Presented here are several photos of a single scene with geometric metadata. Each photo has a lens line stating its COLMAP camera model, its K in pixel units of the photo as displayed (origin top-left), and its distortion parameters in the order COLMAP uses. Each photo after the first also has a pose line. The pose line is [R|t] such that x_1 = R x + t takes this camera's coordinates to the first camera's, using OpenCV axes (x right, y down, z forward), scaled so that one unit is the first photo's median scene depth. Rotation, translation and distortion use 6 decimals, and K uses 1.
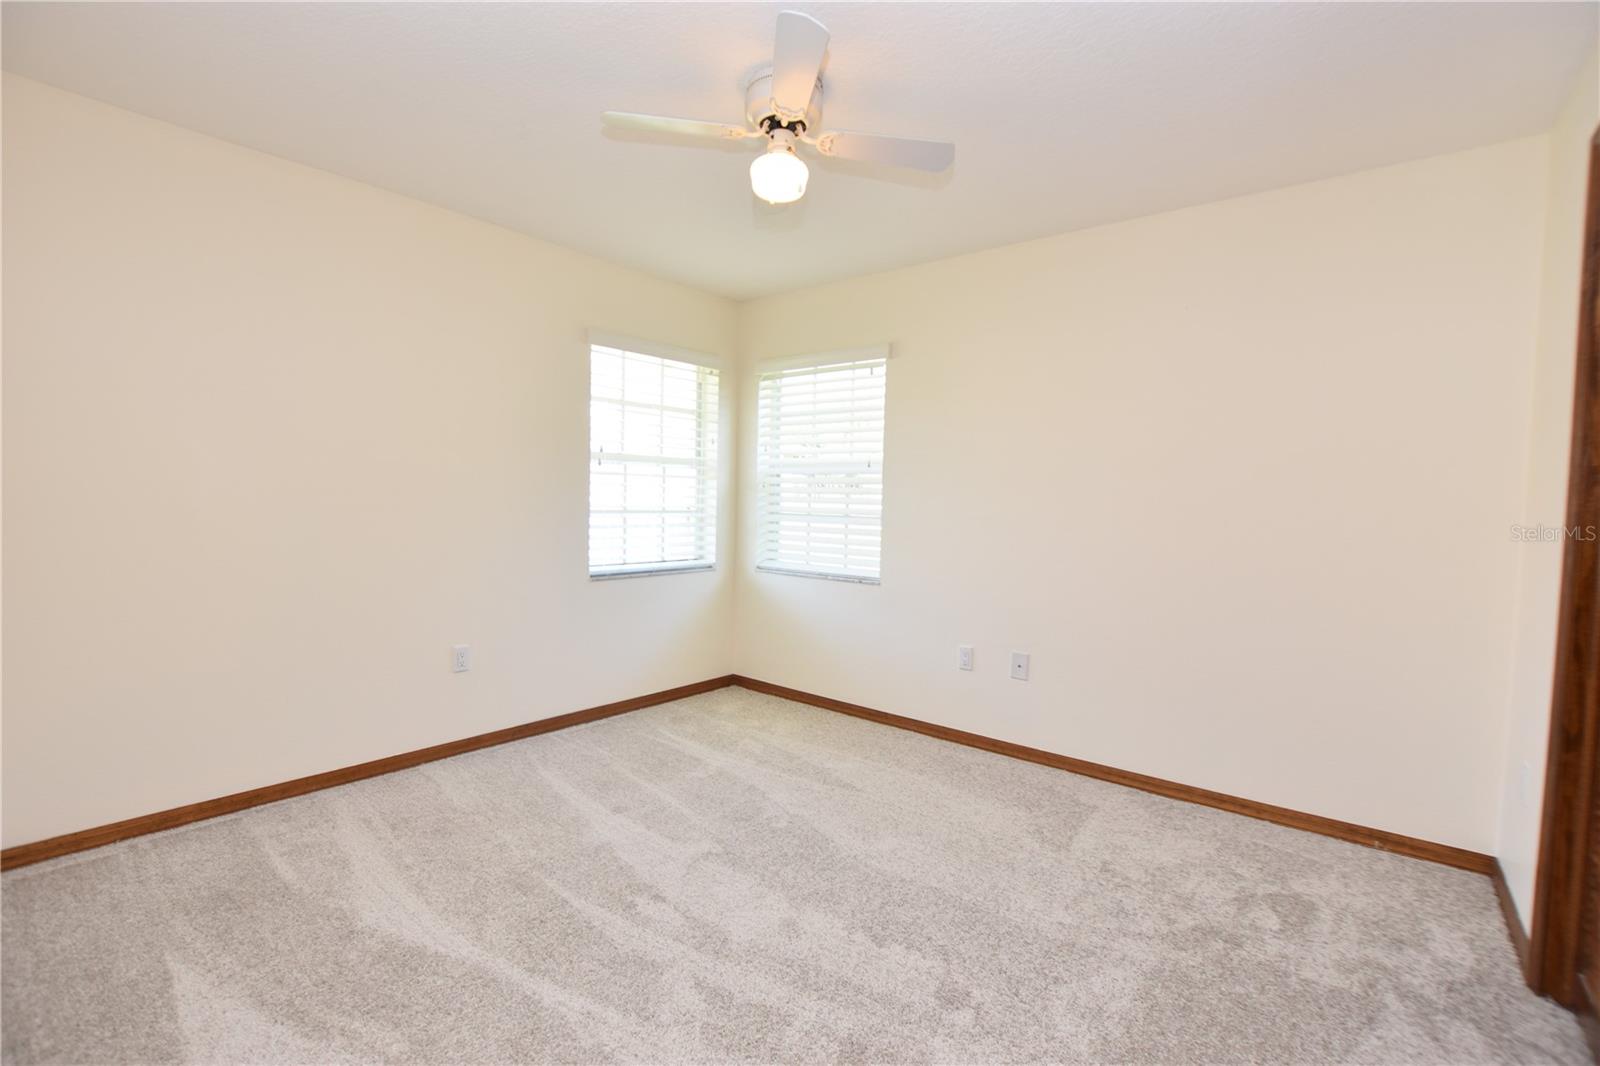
lens RADIAL K [[714.0, 0, 800.4], [0, 714.0, 536.1], [0, 0, 1]] dist [-0.027618, 0.002302]
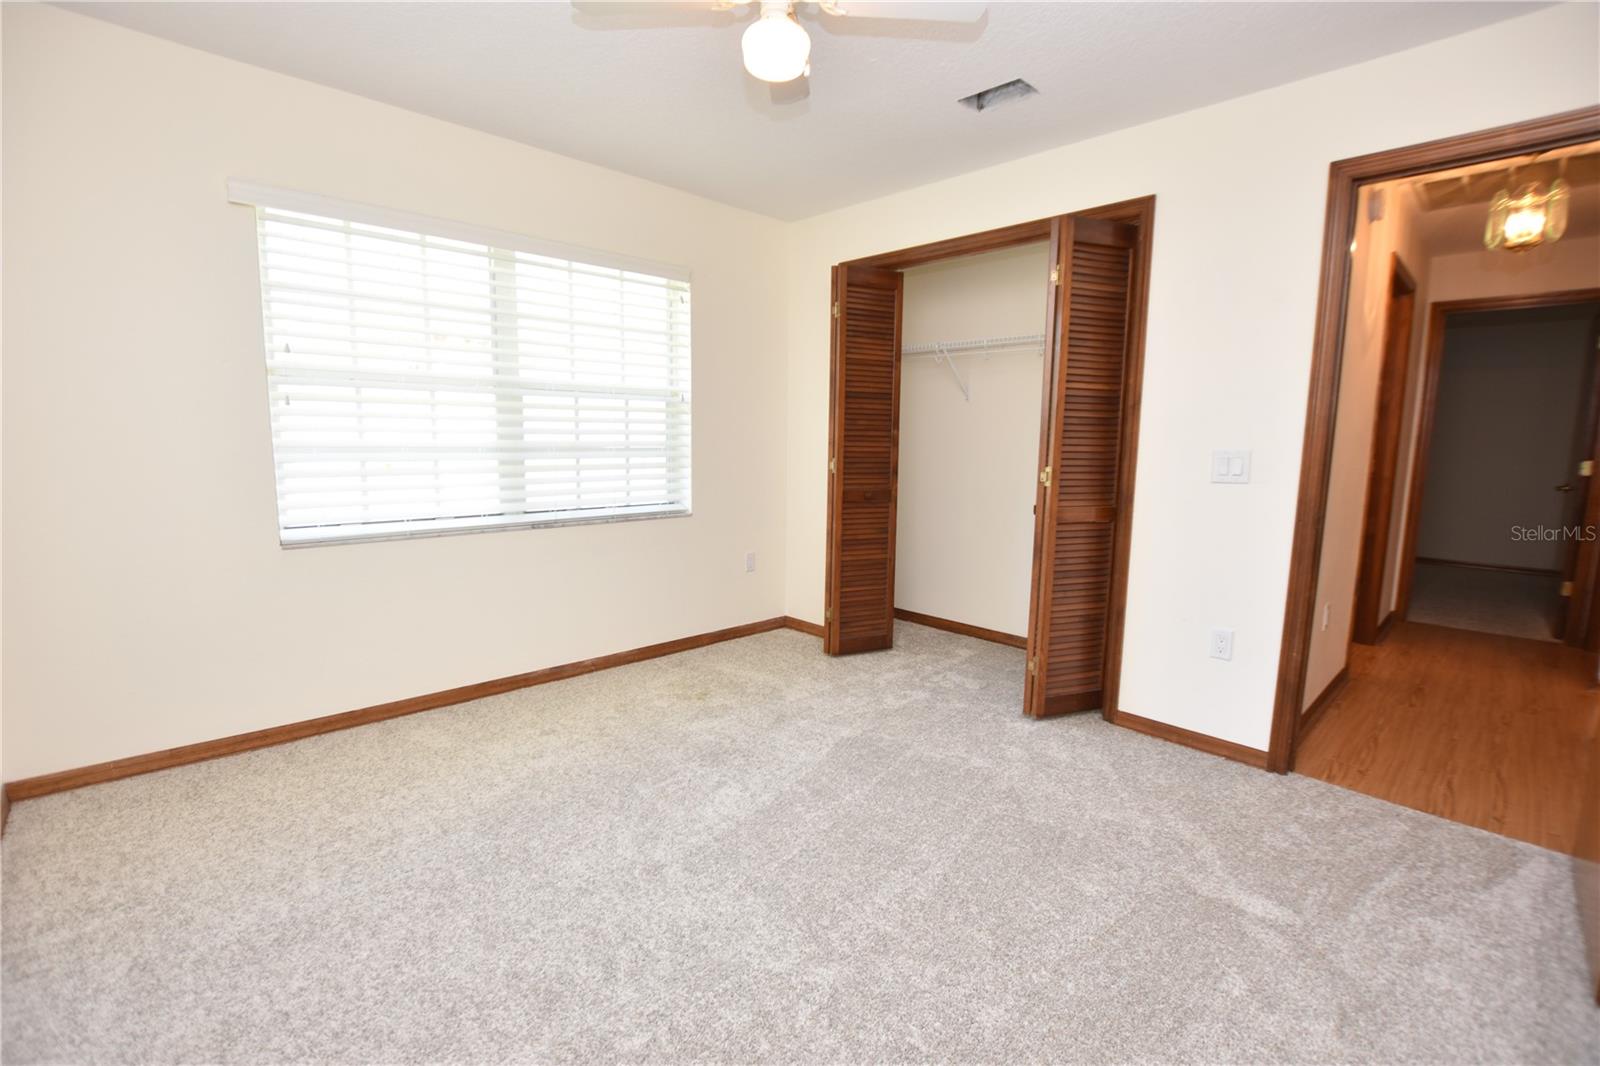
lens RADIAL K [[714.0, 0, 798.5], [0, 714.0, 538.2], [0, 0, 1]] dist [-0.027618, 0.002302]
pose [[0.992099, 0.012772, -0.124809, 0.125939], [-0.001542, 0.995971, 0.089662, -0.005087], [0.125451, -0.088761, 0.988121, 0.149190]]
